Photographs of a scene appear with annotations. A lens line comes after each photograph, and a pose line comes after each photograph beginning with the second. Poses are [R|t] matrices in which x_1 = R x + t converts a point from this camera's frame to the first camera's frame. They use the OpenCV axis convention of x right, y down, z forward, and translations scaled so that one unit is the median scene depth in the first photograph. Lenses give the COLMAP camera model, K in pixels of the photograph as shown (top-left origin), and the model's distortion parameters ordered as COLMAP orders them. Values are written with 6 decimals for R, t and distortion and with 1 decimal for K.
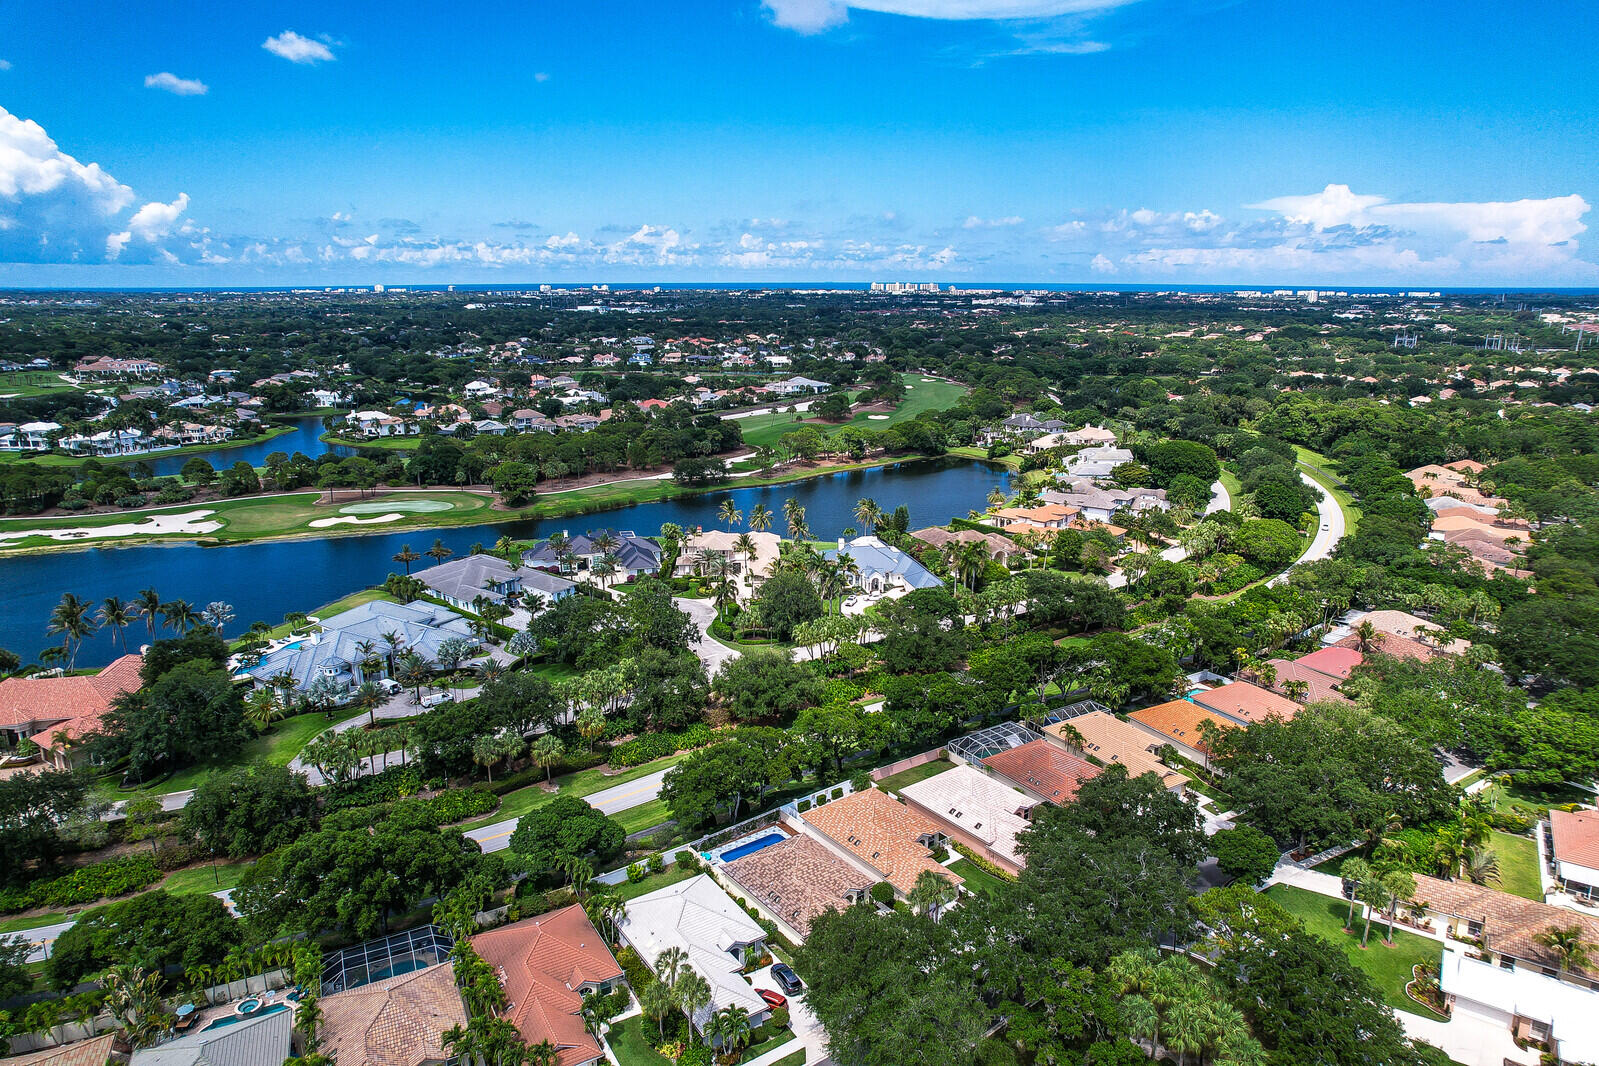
lens RADIAL K [[1022.7, 0, 811.3], [0, 1022.7, 518.5], [0, 0, 1]] dist [-0.074781, 0.065858]
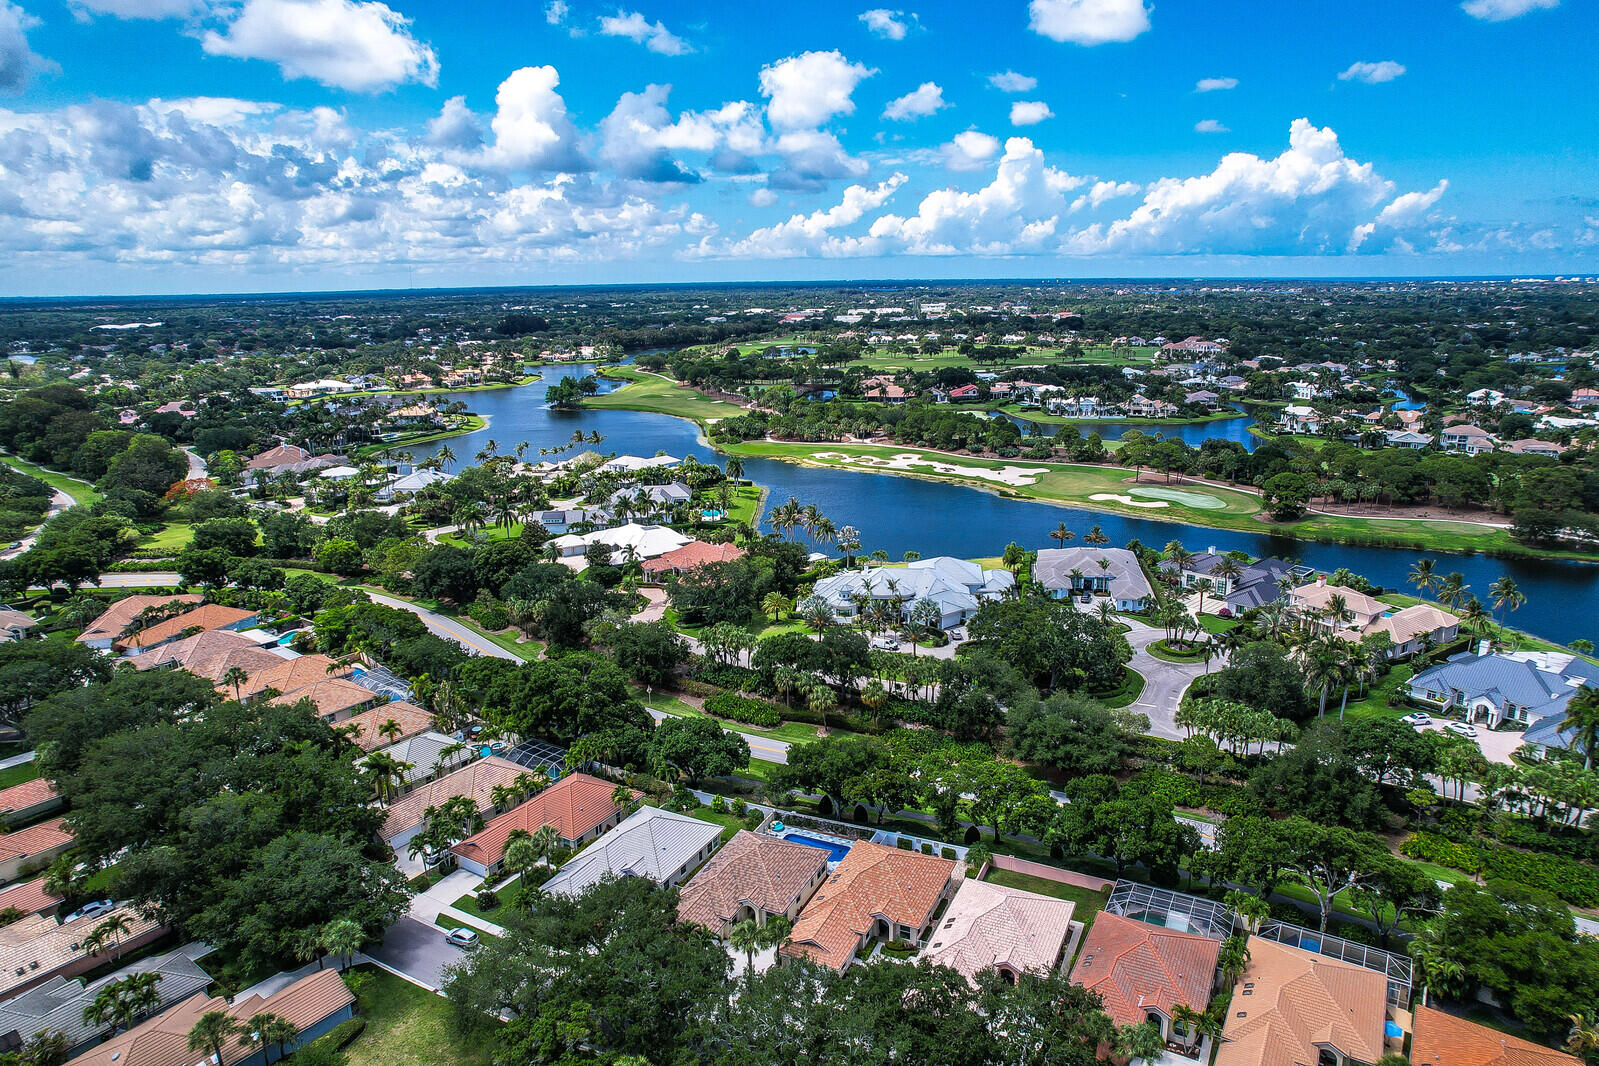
lens RADIAL K [[1022.7, 0, 802.6], [0, 1022.7, 547.1], [0, 0, 1]] dist [-0.074781, 0.065858]
pose [[0.458904, 0.222325, -0.860220, 0.206099], [-0.190123, 0.970333, 0.149359, -0.029764], [0.867906, 0.095006, 0.487559, 0.133990]]
